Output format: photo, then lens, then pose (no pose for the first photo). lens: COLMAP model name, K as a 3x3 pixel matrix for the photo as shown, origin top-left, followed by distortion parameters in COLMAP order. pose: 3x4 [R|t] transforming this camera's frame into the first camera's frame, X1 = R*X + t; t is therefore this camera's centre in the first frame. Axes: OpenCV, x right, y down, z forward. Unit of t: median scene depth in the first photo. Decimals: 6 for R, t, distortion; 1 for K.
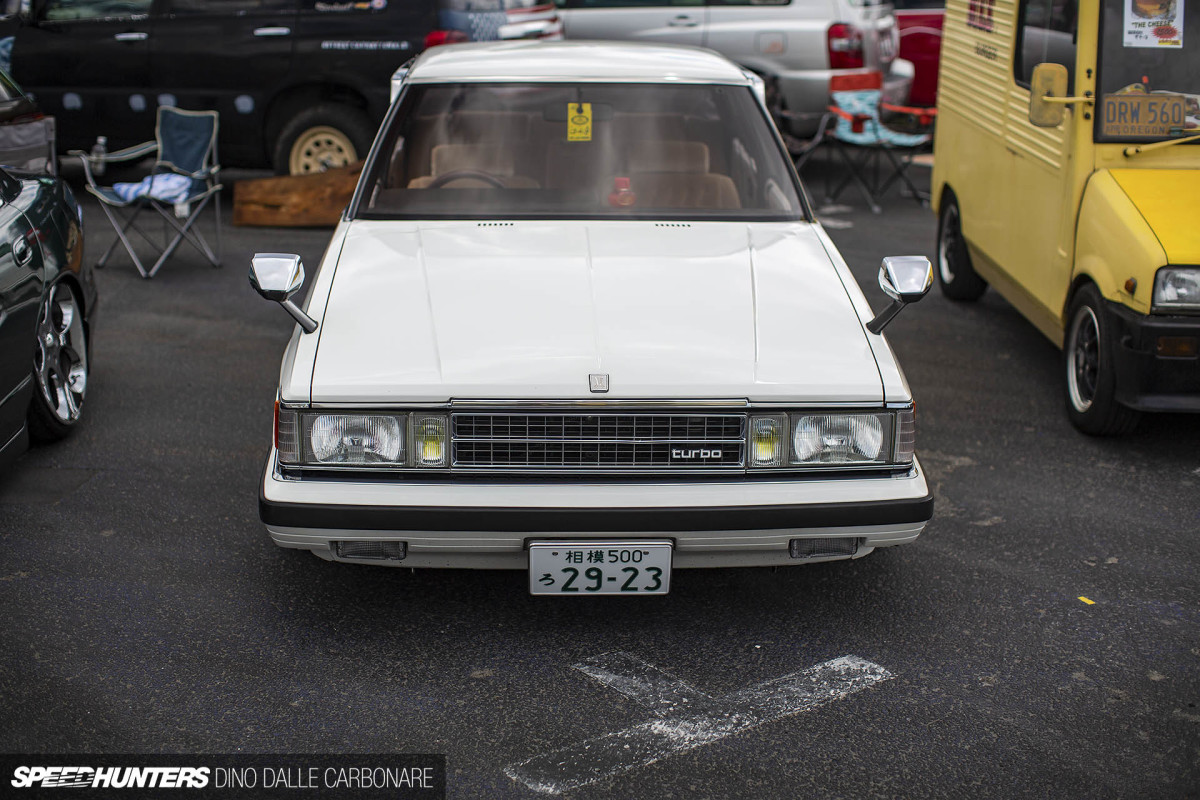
lens RADIAL K [[1722.7, 0, 598.4], [0, 1722.7, 399.9], [0, 0, 1]] dist [-0.188292, 0.439461]
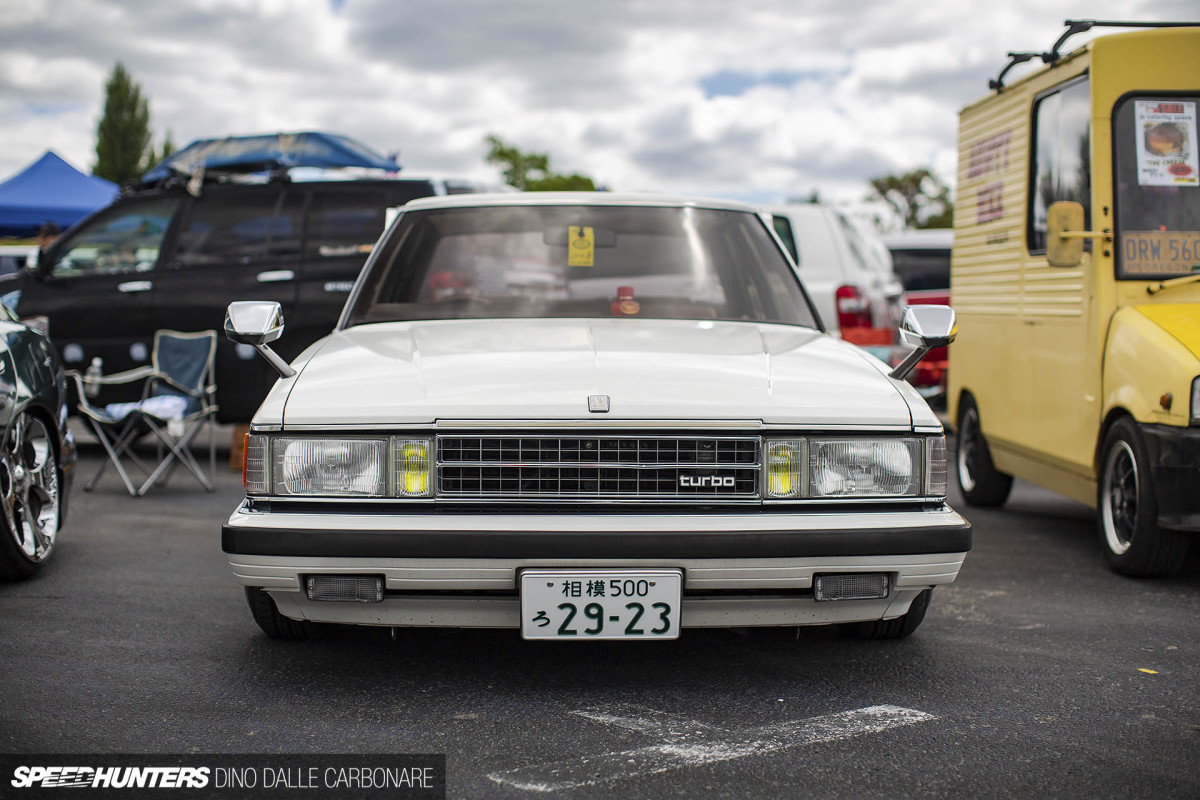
lens RADIAL K [[1722.7, 0, 598.4], [0, 1722.7, 399.9], [0, 0, 1]] dist [-0.188292, 0.439461]
pose [[0.999953, -0.007248, -0.006362, 0.004410], [0.005669, 0.975428, -0.220245, 0.138516], [0.007802, 0.220199, 0.975424, 0.079124]]
